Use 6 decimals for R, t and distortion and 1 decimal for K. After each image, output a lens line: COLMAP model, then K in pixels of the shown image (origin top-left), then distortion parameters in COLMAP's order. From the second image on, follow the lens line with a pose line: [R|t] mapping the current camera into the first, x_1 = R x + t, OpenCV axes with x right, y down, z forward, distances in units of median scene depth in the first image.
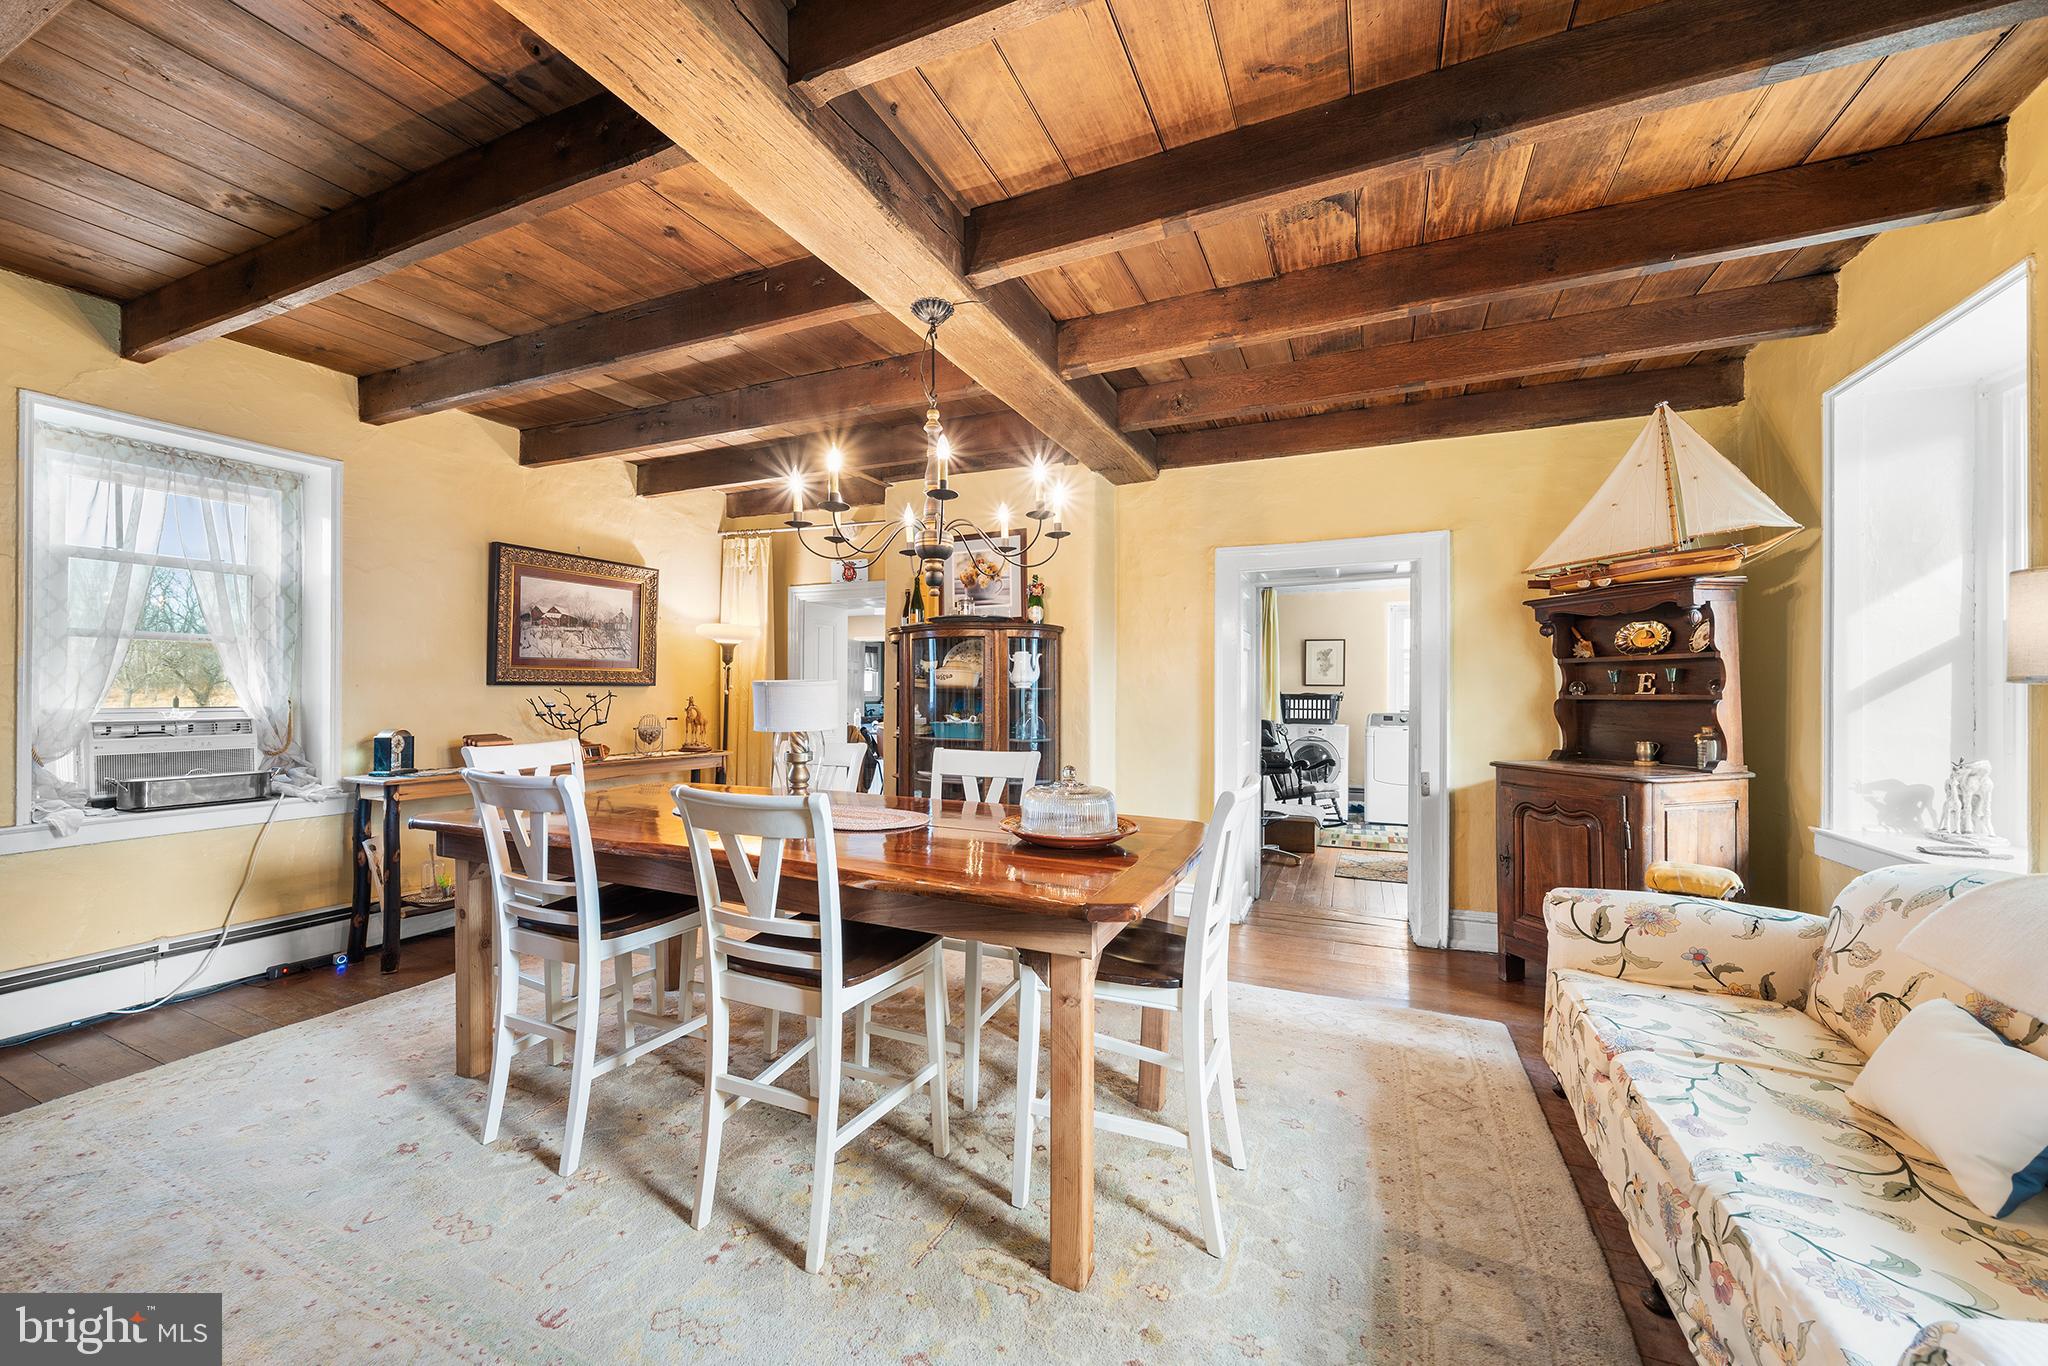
lens RADIAL K [[770.7, 0, 1034.9], [0, 770.7, 686.3], [0, 0, 1]] dist [-0.000495, -0.000598]
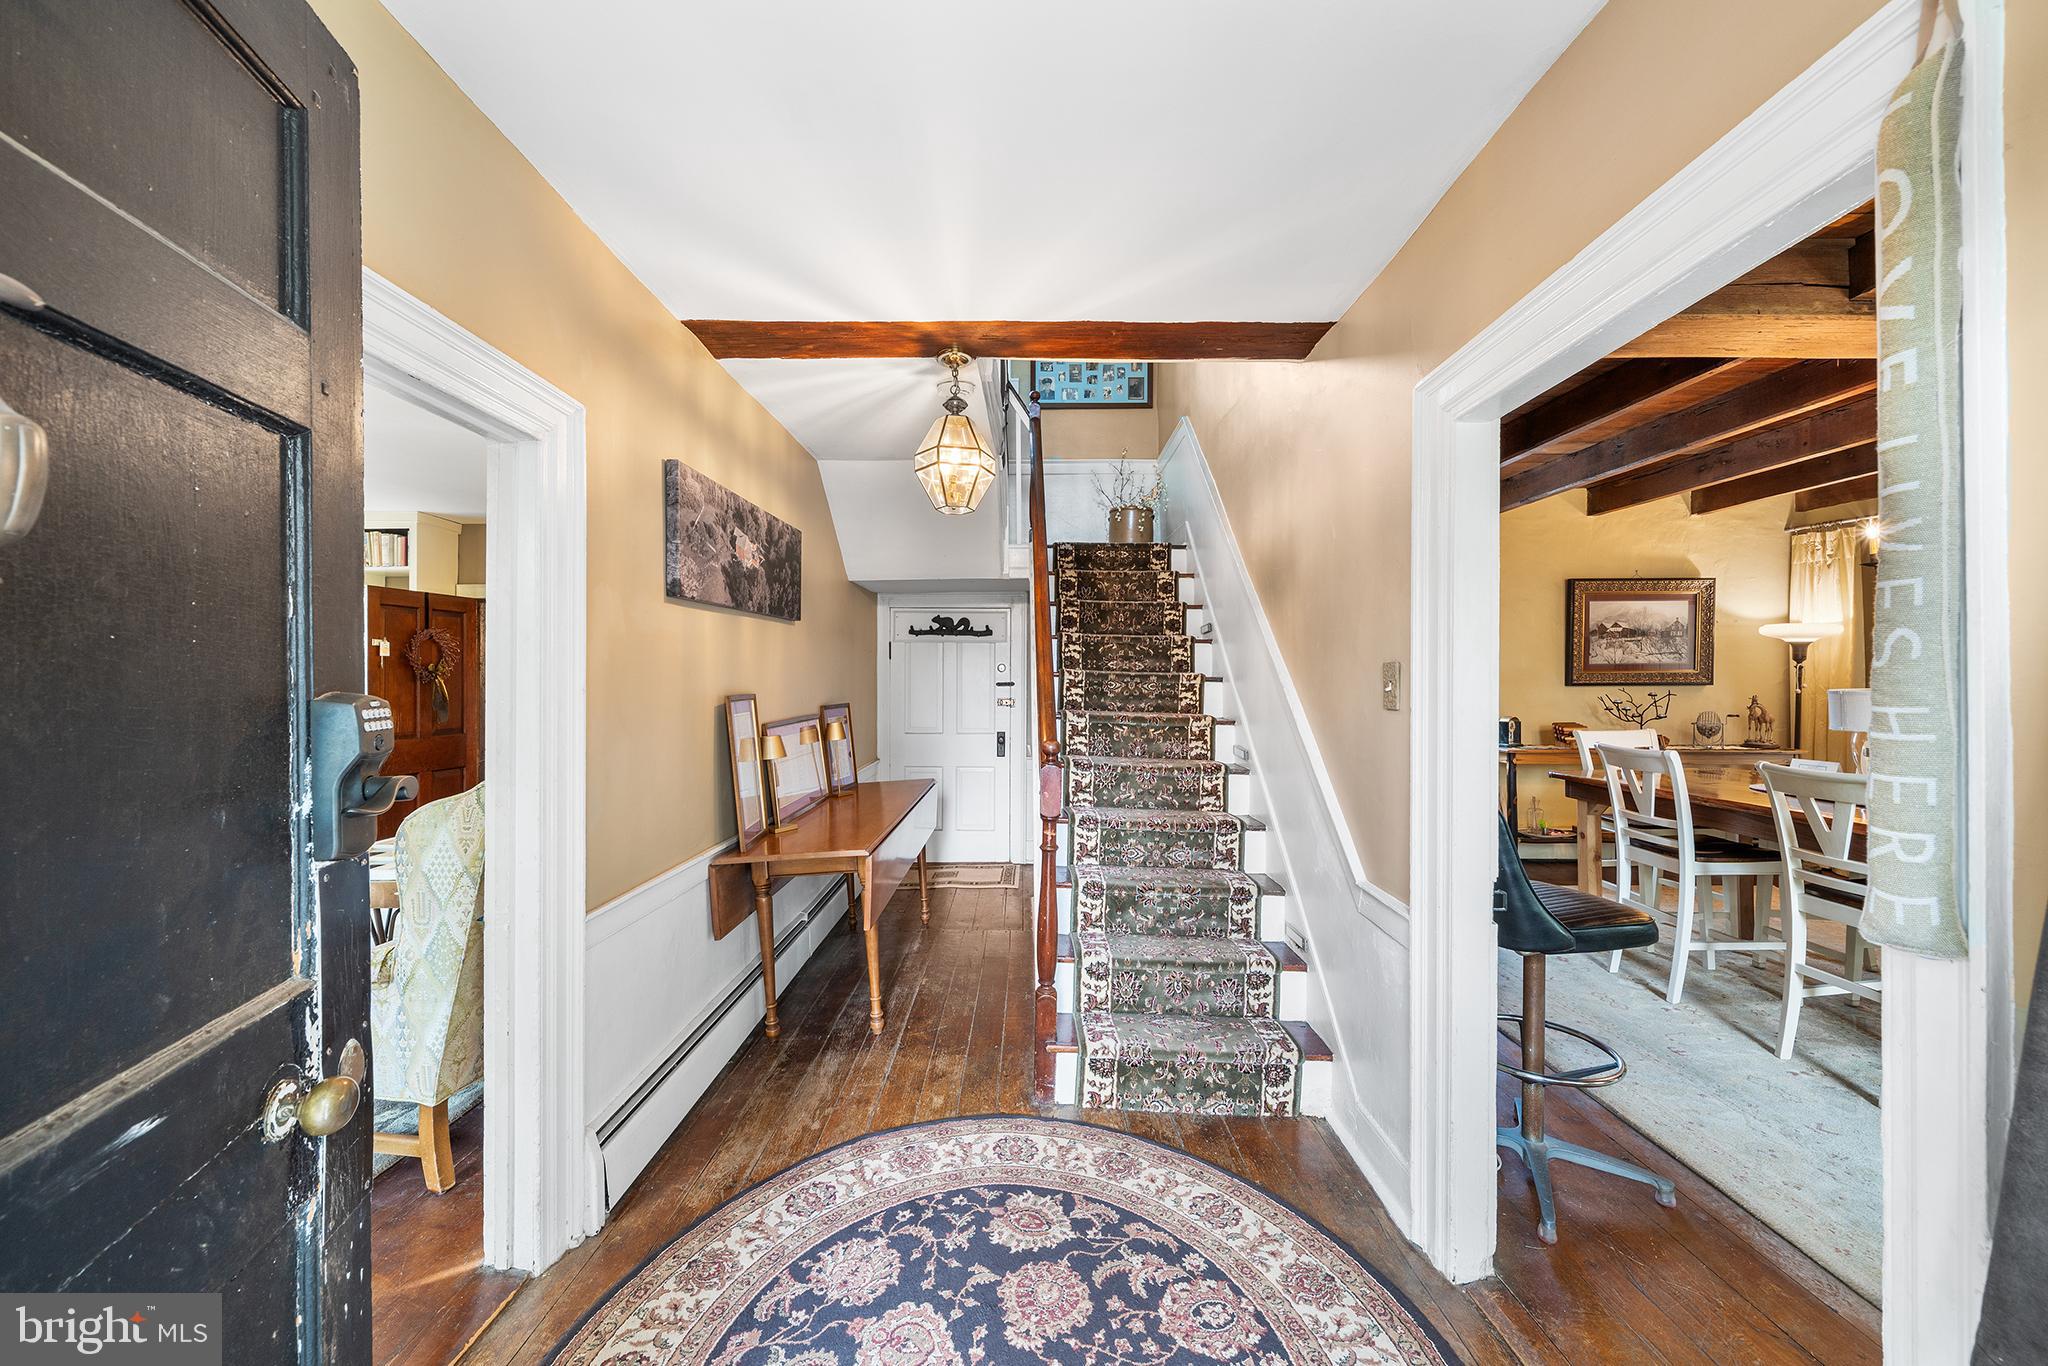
lens RADIAL K [[770.7, 0, 1033.1], [0, 770.7, 679.5], [0, 0, 1]] dist [-0.000495, -0.000598]
pose [[0.398445, -0.007267, -0.917163, 0.145968], [0.011138, 0.999933, -0.003084, -0.018424], [0.917125, -0.008987, 0.398499, -0.373964]]
